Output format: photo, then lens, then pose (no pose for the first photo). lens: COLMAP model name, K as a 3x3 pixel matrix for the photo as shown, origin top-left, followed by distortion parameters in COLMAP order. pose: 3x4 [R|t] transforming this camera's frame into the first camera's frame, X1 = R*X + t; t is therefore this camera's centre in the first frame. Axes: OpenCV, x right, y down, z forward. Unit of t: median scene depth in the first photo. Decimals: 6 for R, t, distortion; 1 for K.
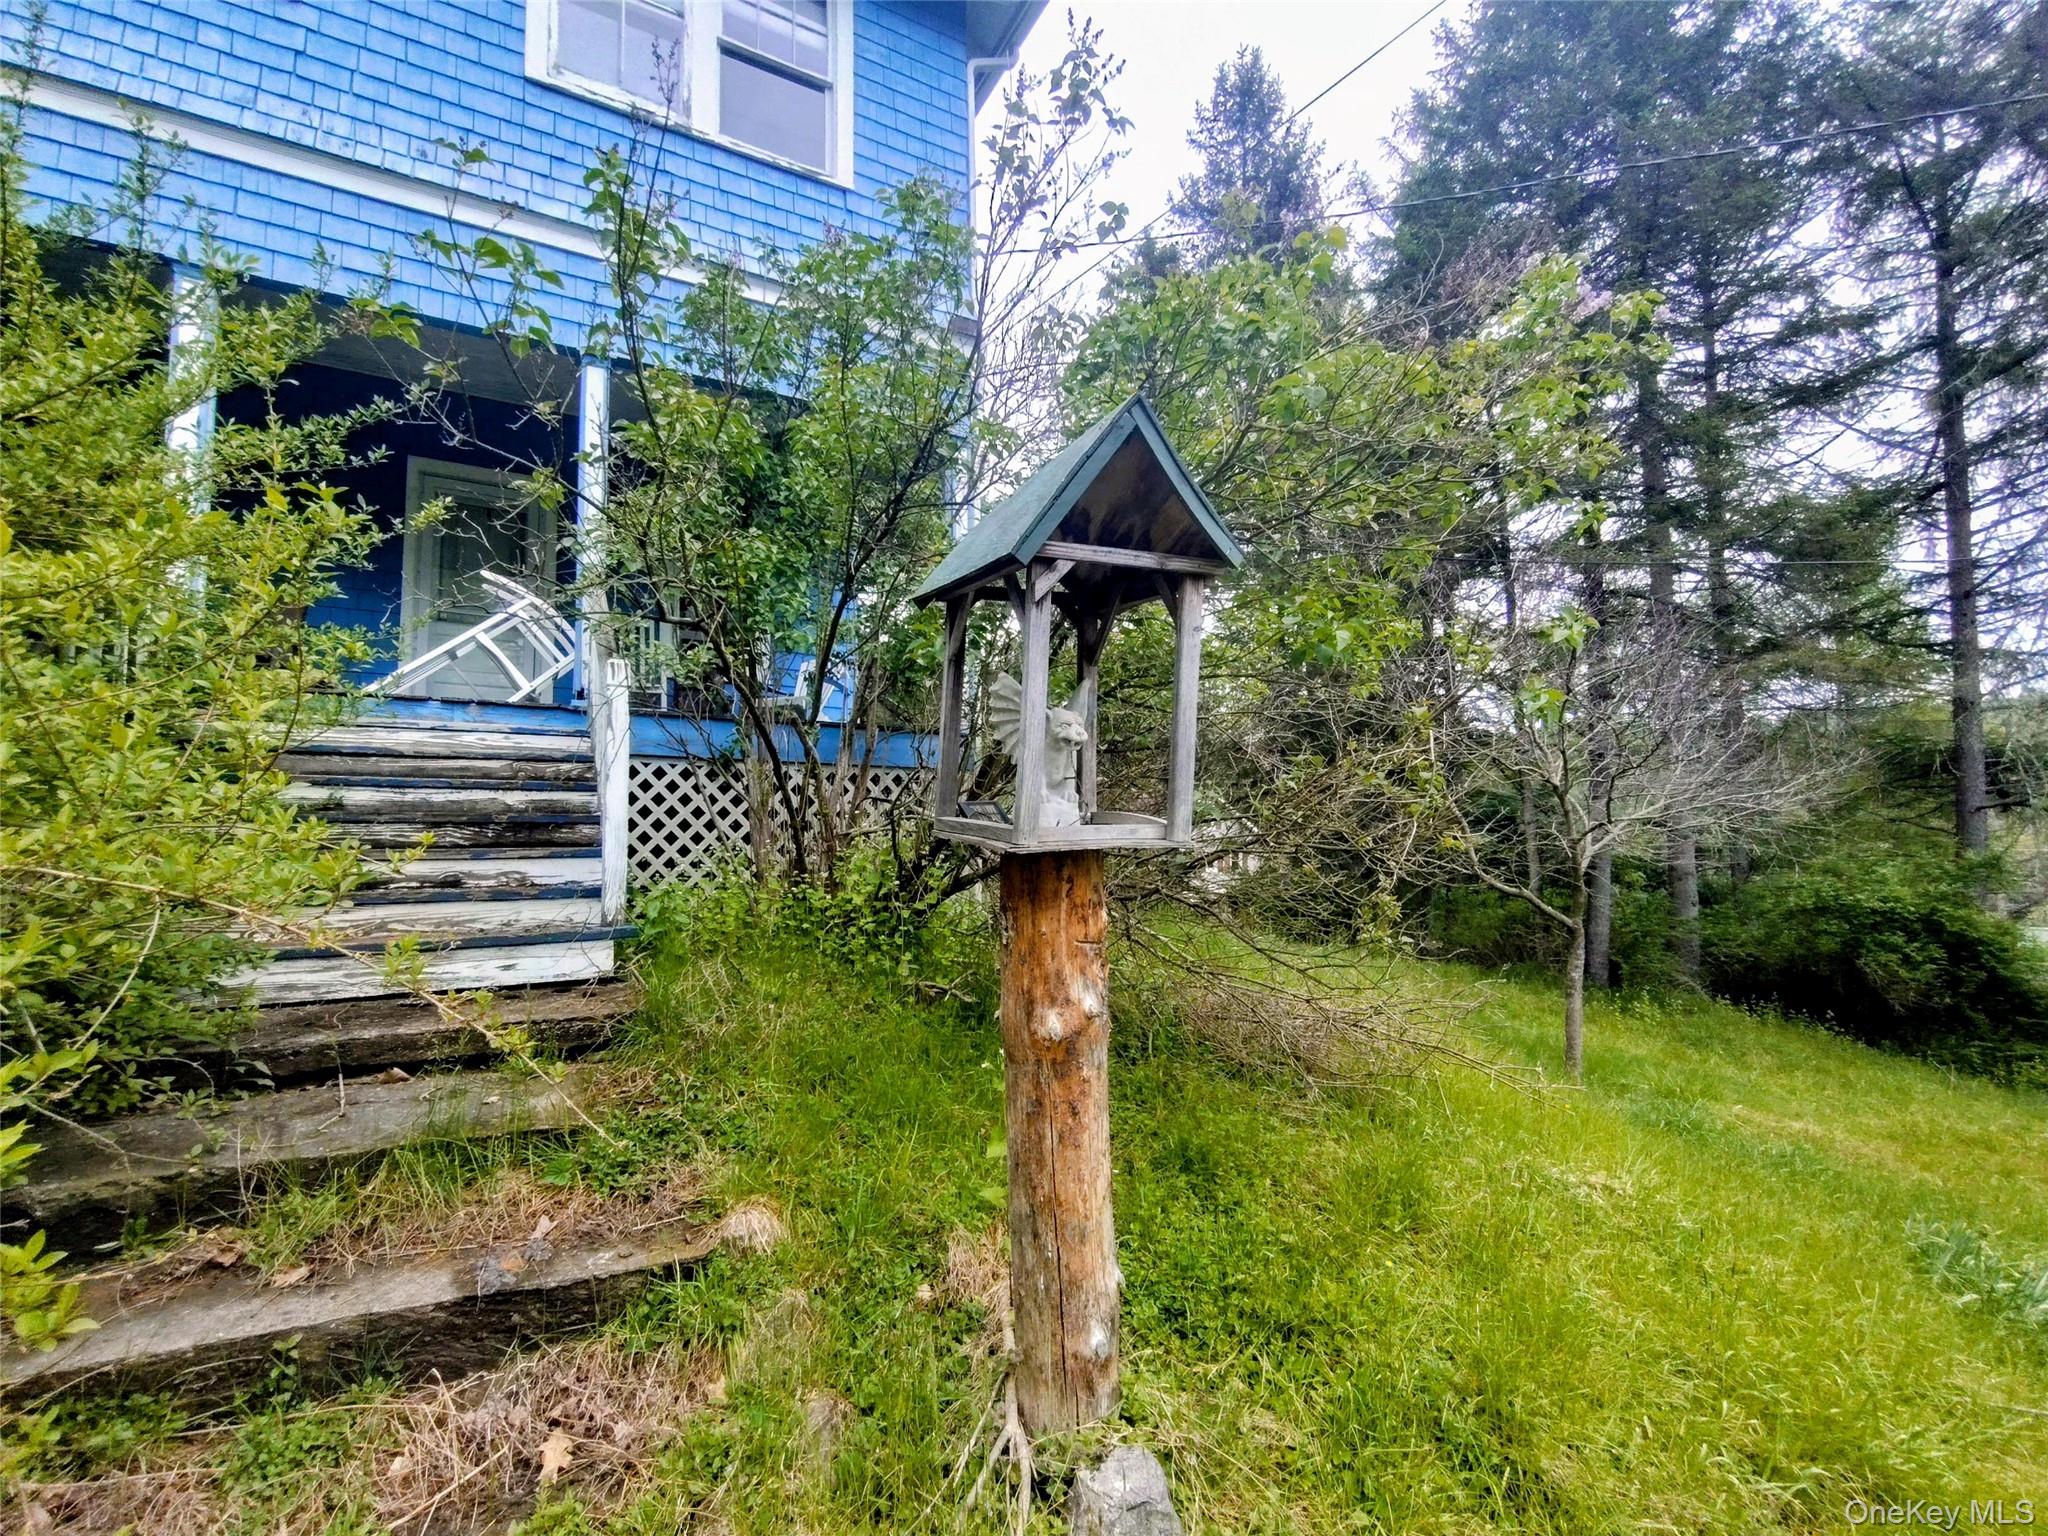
lens RADIAL K [[927.9, 0, 1020.8], [0, 927.9, 787.9], [0, 0, 1]] dist [-0.004249, -0.000202]
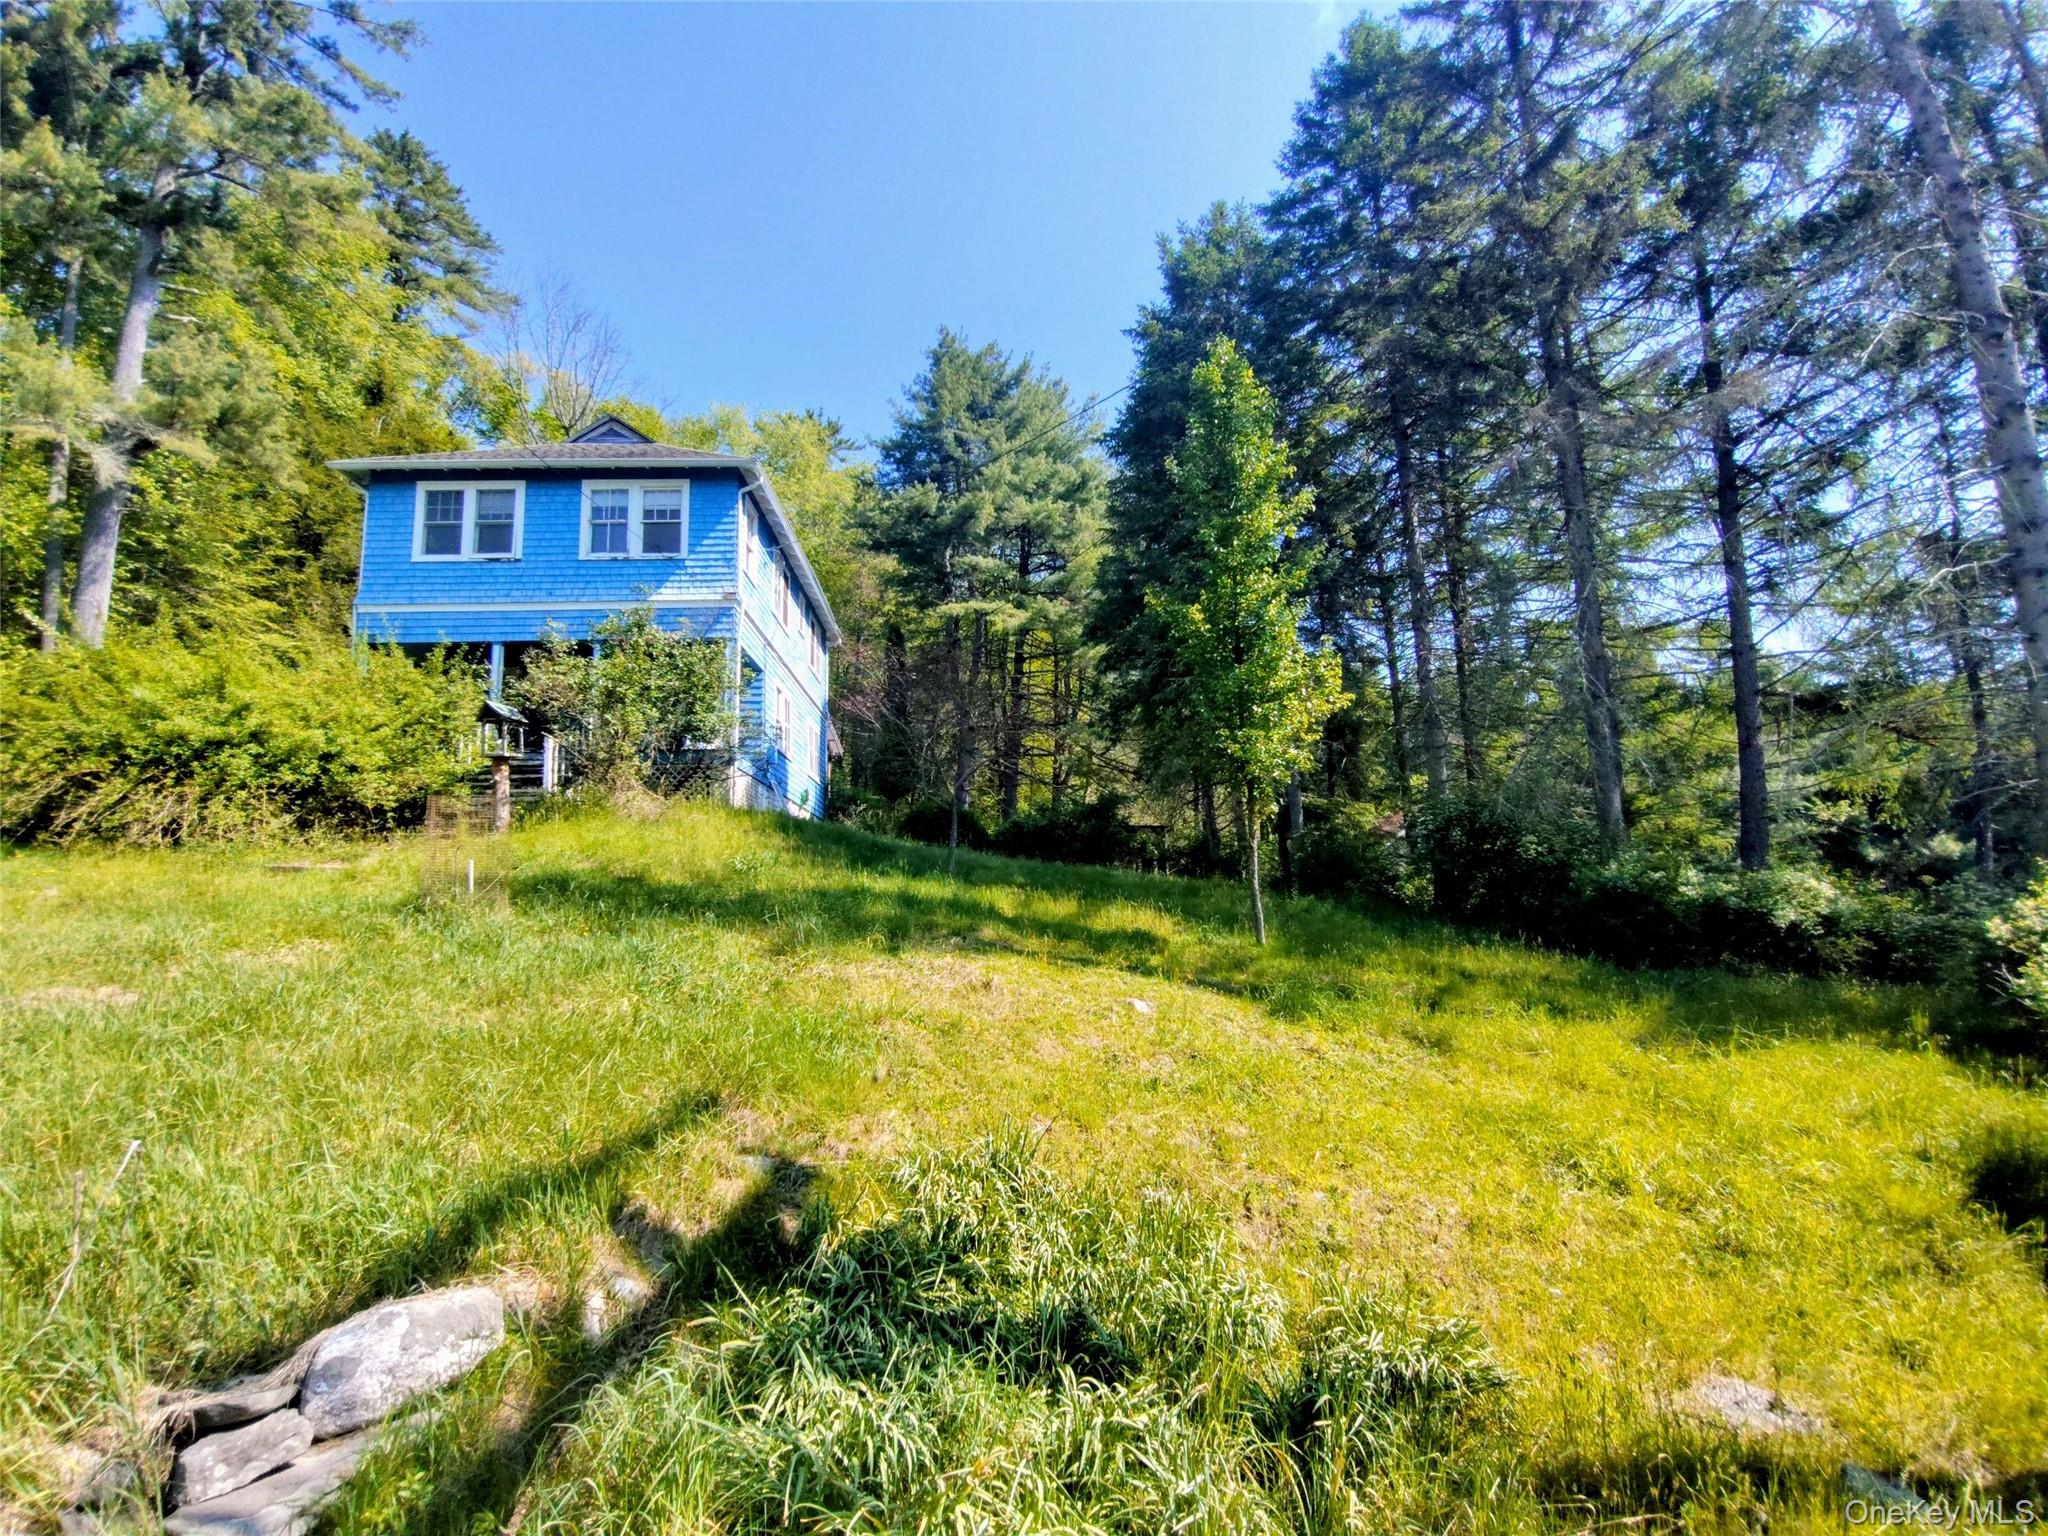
lens RADIAL K [[910.3, 0, 1005.9], [0, 910.3, 765.0], [0, 0, 1]] dist [0.002321, -0.014650]
pose [[0.895299, -0.085985, -0.437088, 2.075213], [0.050913, 0.994516, -0.091358, 0.303414], [0.442546, 0.059539, 0.894767, -1.114075]]
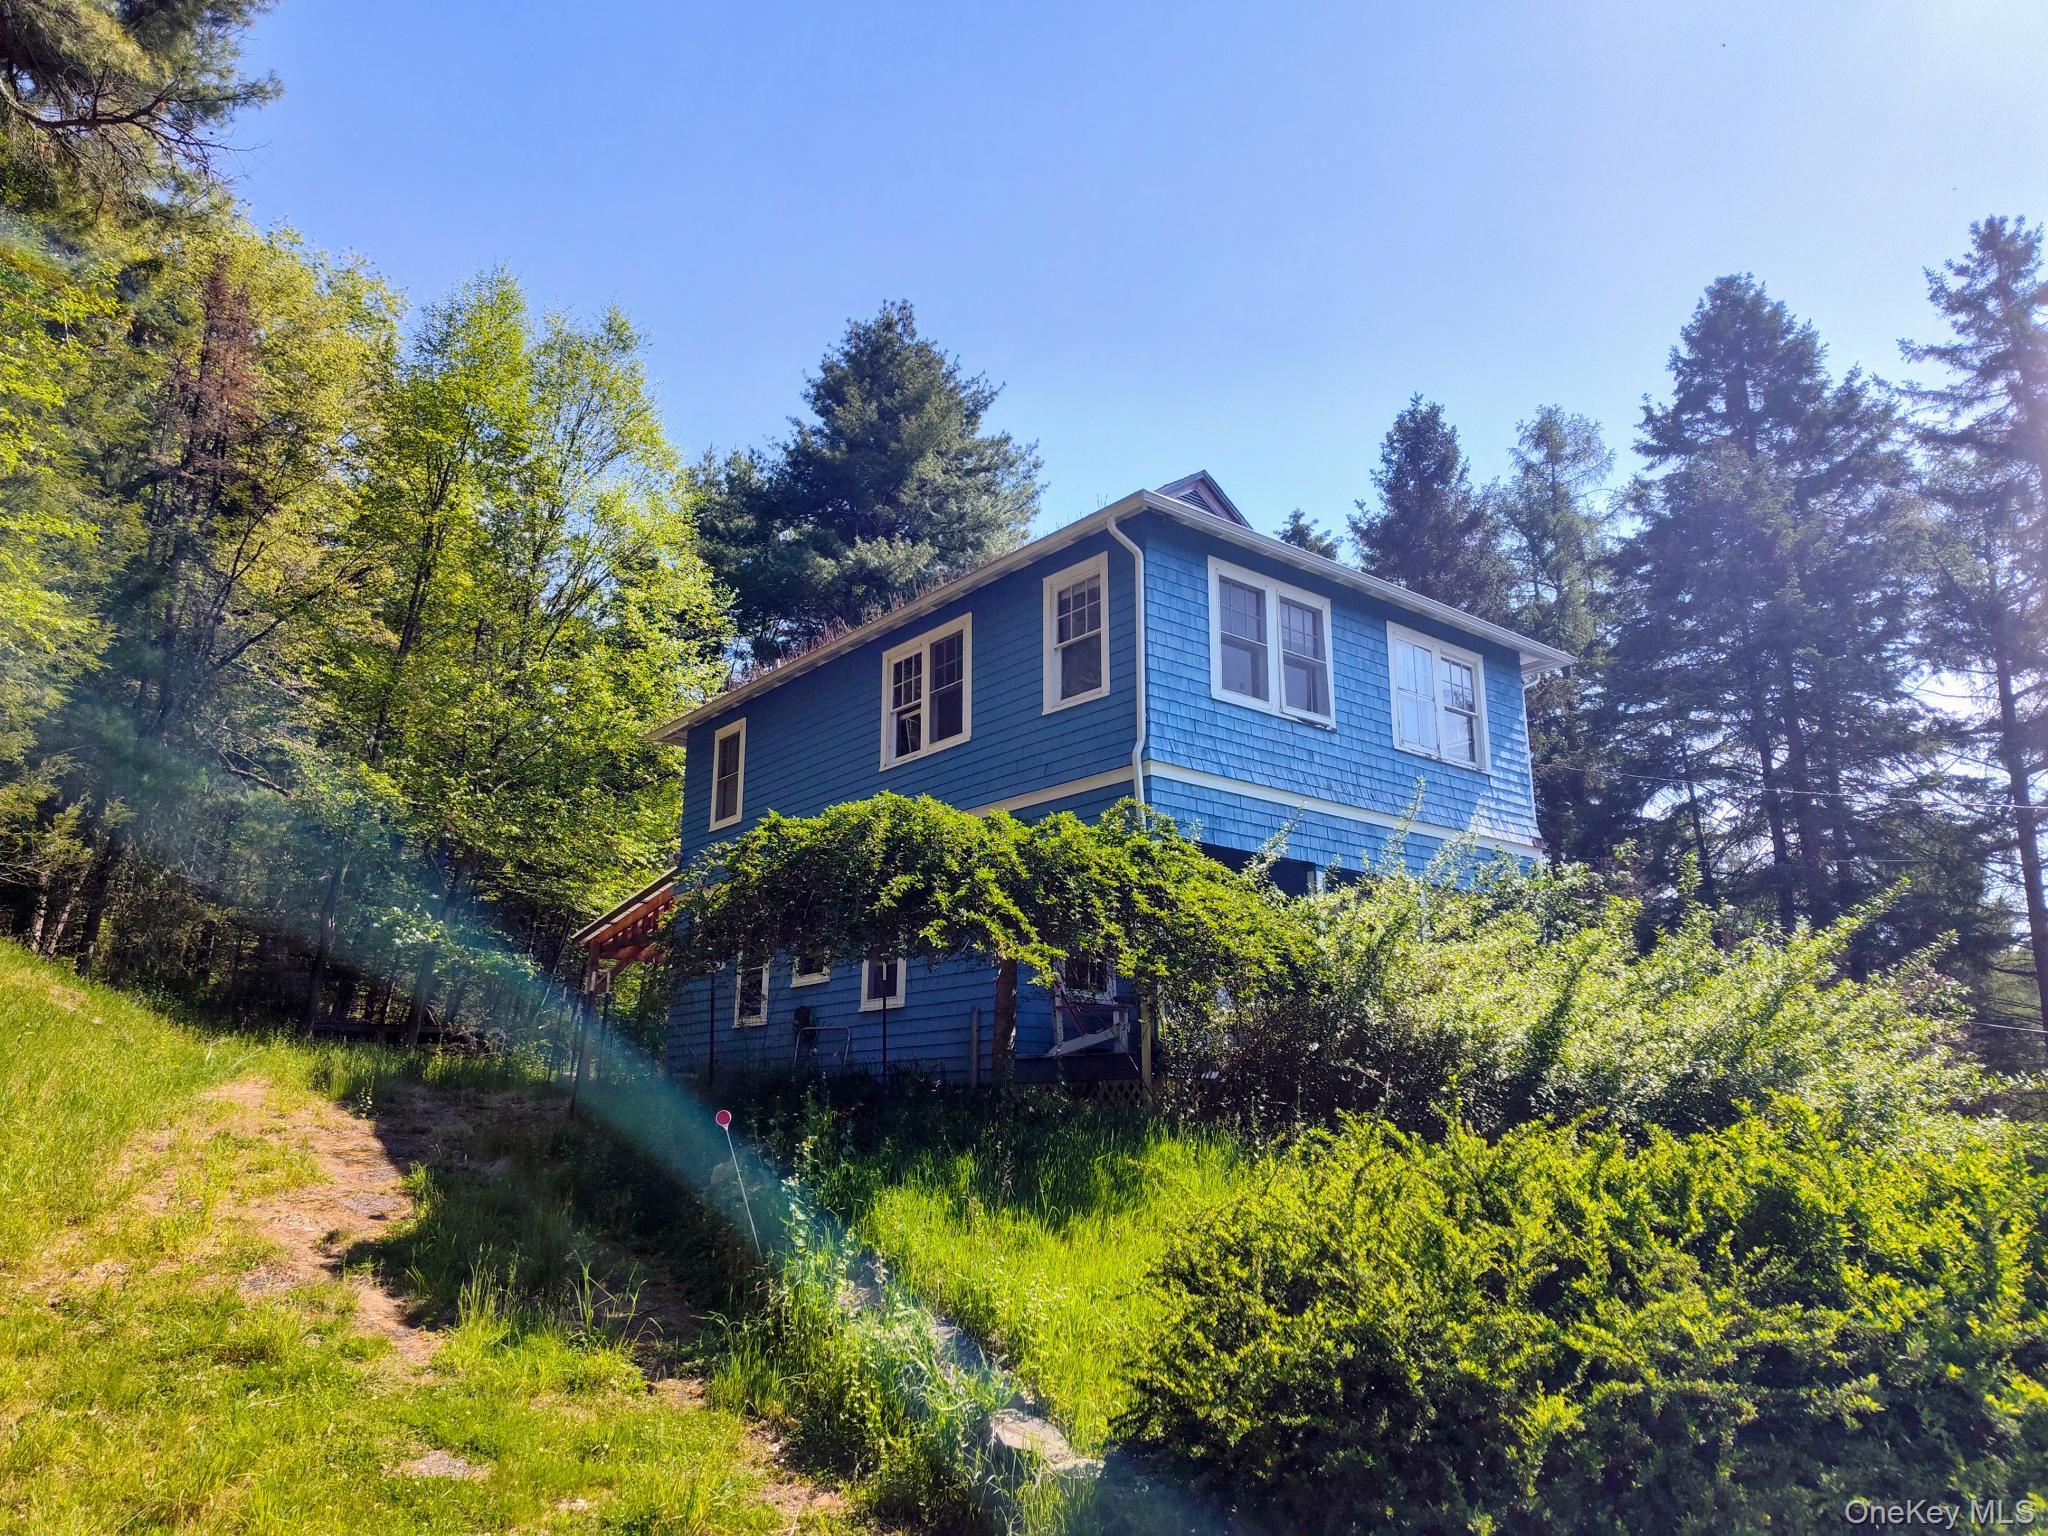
lens RADIAL K [[1350.9, 0, 1036.7], [0, 1350.9, 783.2], [0, 0, 1]] dist [0.054518, -0.064433]
pose [[0.986402, 0.059088, 0.153362, -1.711655], [-0.030459, 0.982695, -0.182710, -0.125015], [-0.161504, 0.175554, 0.971132, -1.697538]]
